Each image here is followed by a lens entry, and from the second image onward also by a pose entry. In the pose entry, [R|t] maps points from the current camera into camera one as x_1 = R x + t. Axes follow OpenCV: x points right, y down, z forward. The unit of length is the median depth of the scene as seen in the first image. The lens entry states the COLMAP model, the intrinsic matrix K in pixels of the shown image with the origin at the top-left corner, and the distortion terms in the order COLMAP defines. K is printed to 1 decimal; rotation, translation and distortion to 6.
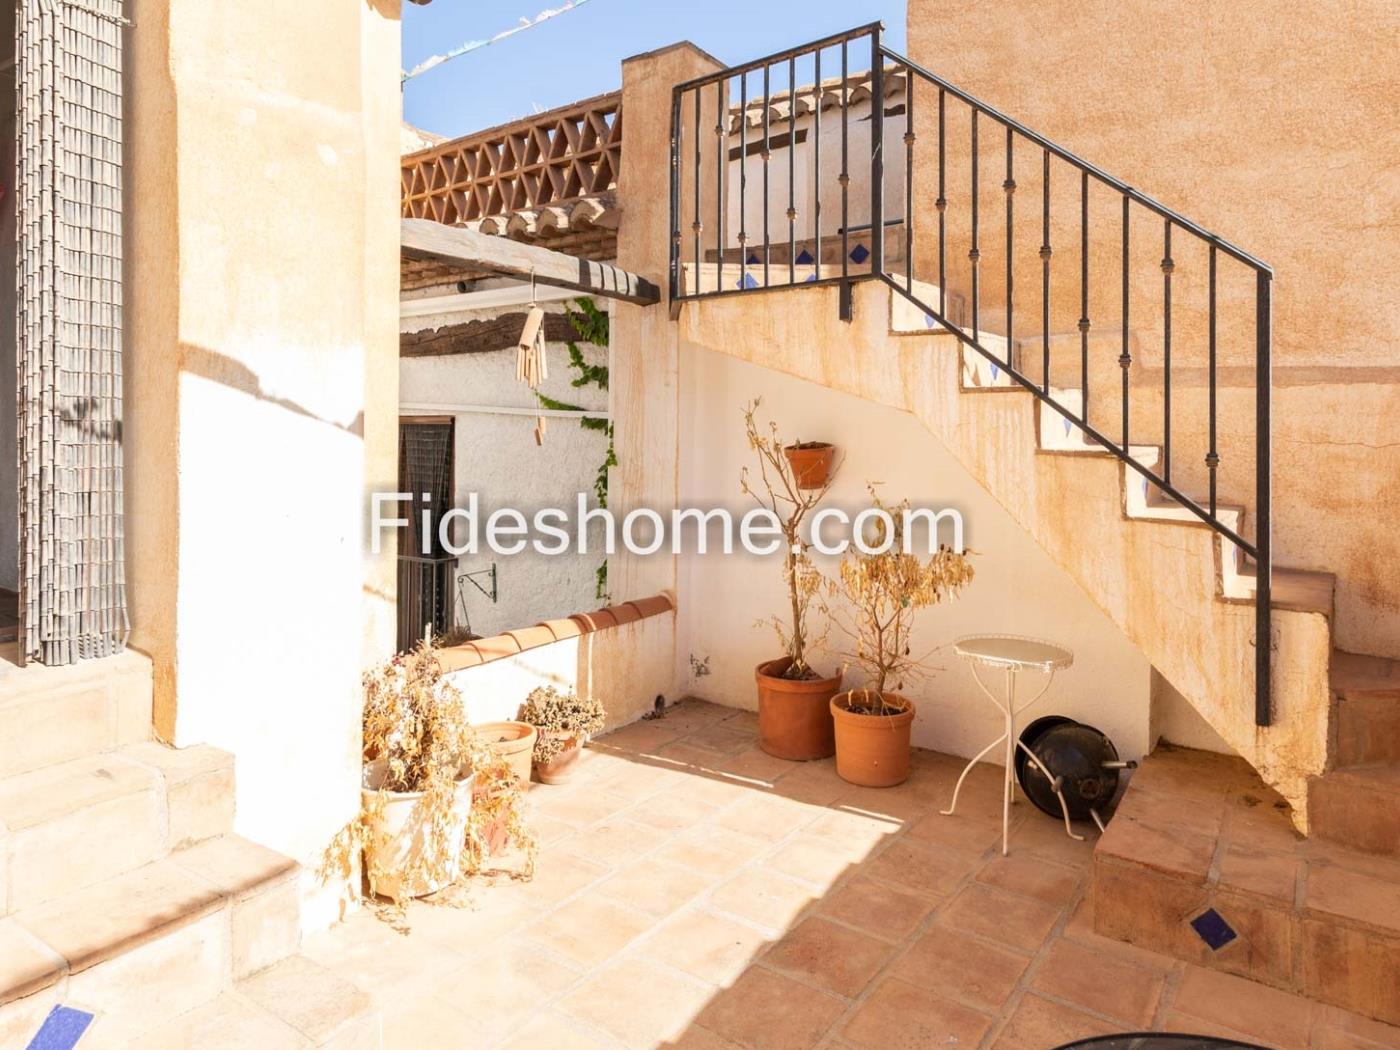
lens RADIAL K [[856.1, 0, 702.5], [0, 856.1, 510.5], [0, 0, 1]] dist [0.001484, -0.013797]
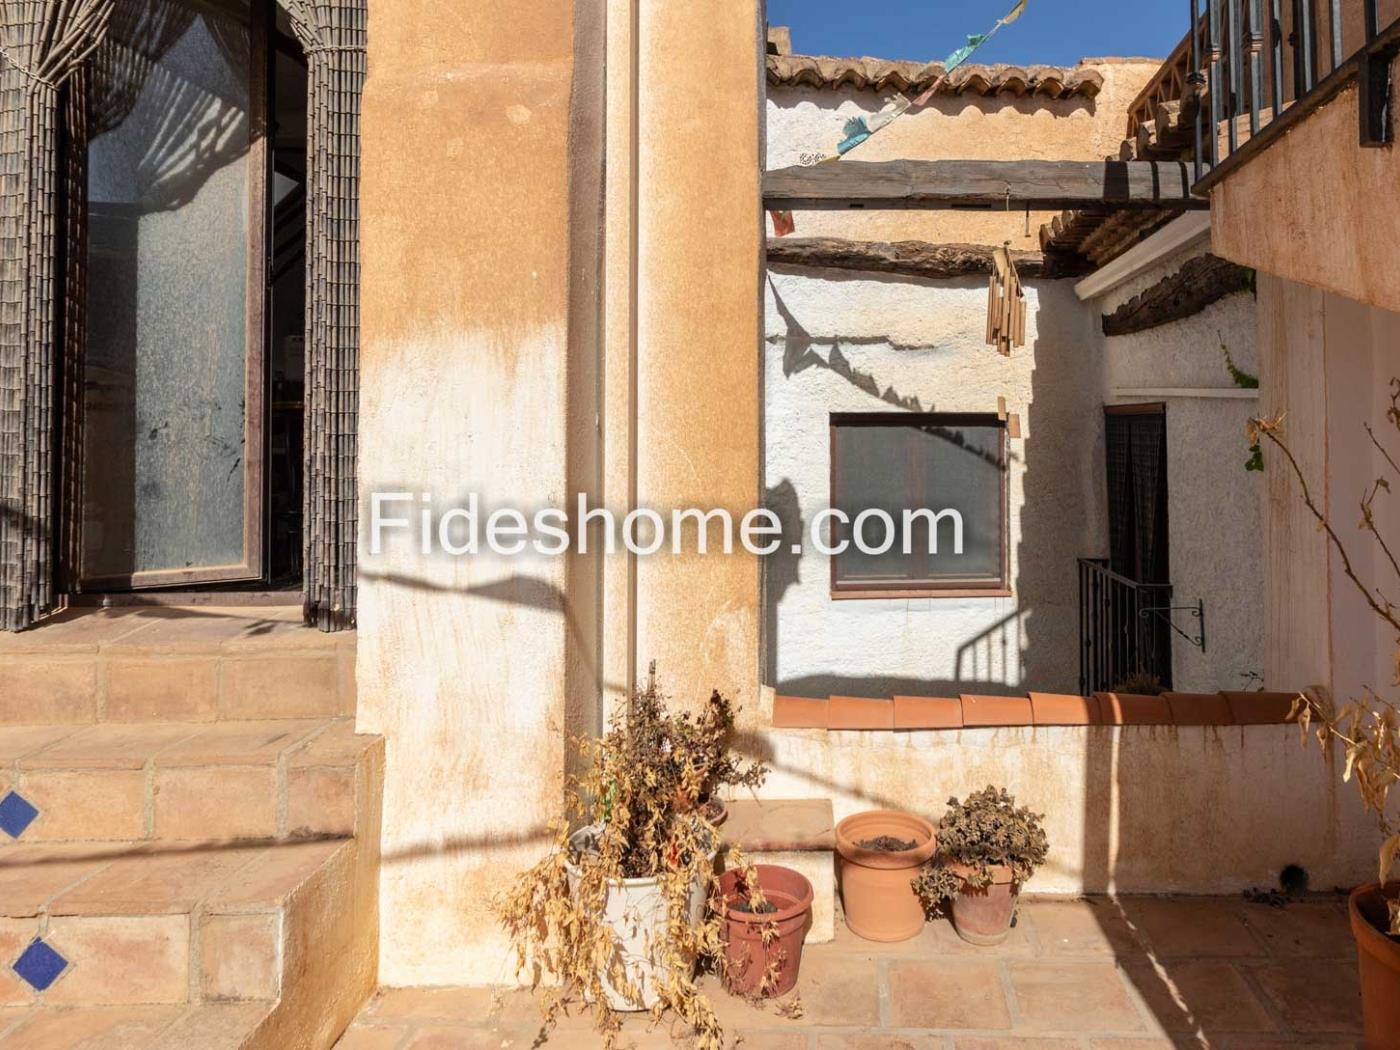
lens RADIAL K [[901.2, 0, 699.9], [0, 901.2, 438.9], [0, 0, 1]] dist [-0.002414, -0.002038]
pose [[0.585975, -0.000152, -0.810329, 0.237569], [-0.064092, 0.996859, -0.046534, -0.022014], [0.807791, 0.079203, 0.584124, 0.331537]]
